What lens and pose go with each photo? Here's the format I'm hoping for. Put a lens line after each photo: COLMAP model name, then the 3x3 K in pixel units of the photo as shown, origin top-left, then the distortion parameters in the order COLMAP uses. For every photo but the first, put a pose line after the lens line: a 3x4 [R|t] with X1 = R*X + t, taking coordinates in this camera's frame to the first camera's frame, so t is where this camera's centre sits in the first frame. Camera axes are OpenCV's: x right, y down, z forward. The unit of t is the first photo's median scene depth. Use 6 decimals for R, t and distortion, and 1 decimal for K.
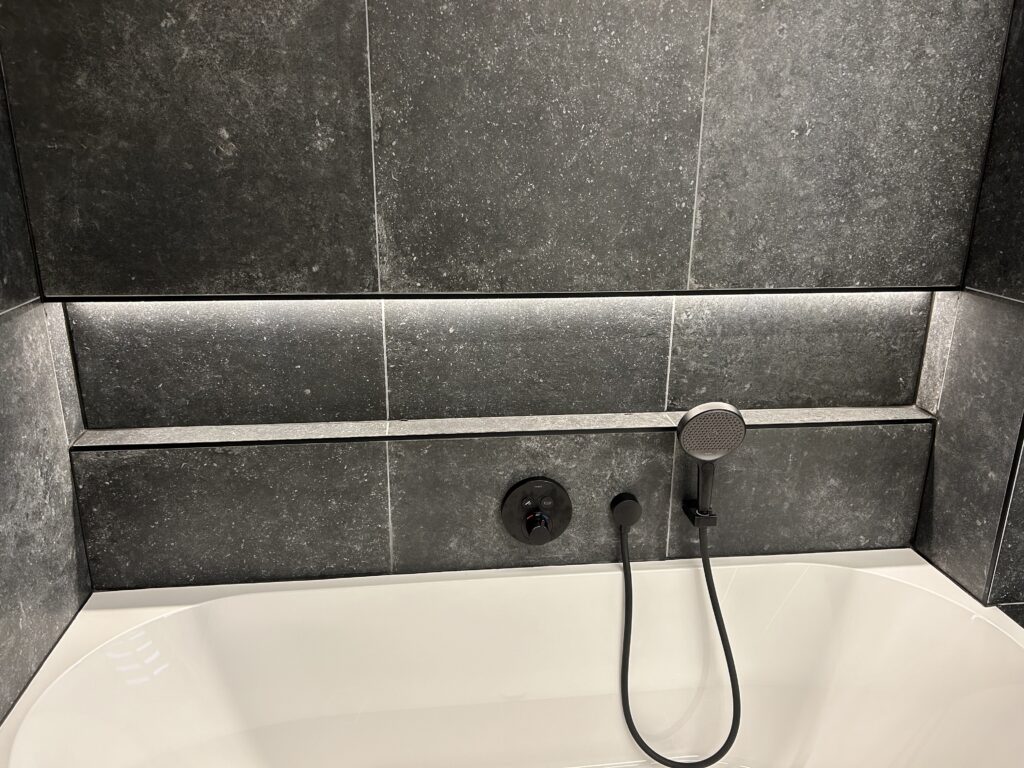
lens RADIAL K [[770.9, 0, 512.0], [0, 770.9, 384.0], [0, 0, 1]] dist [0.068010, -0.070697]
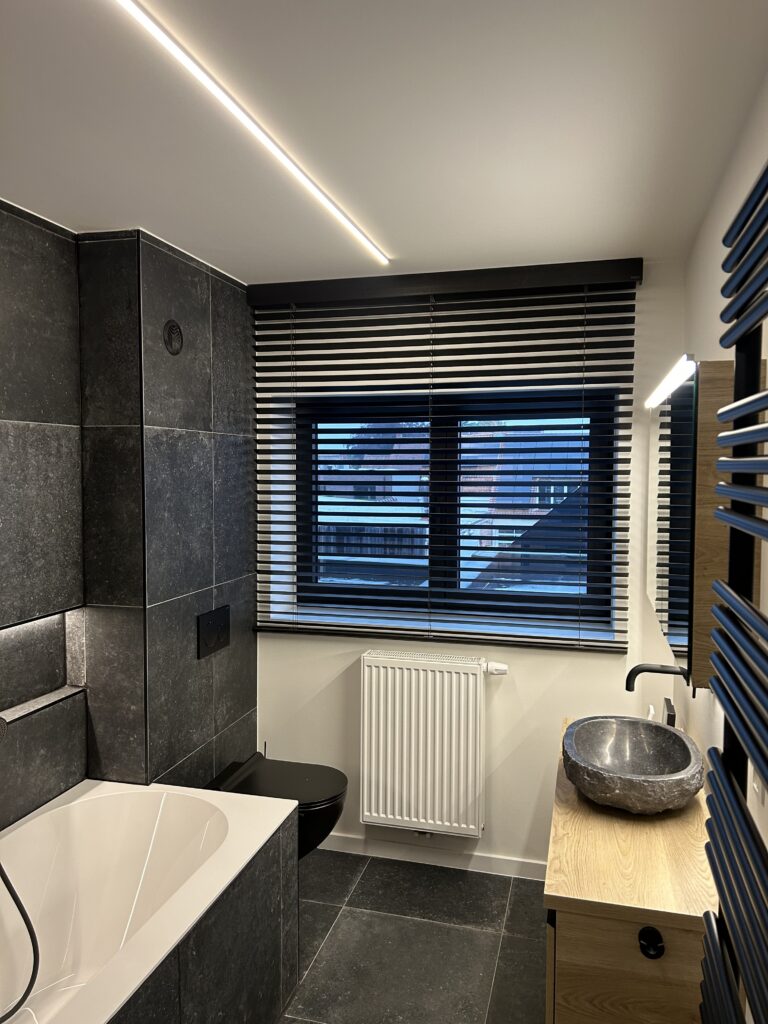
lens RADIAL K [[770.9, 0, 384.0], [0, 770.9, 512.0], [0, 0, 1]] dist [0.068010, -0.070697]
pose [[0.385729, -0.066332, 0.920225, -0.683906], [0.277932, 0.959434, -0.047342, -0.058379], [-0.879754, 0.274021, 0.388517, -0.251619]]
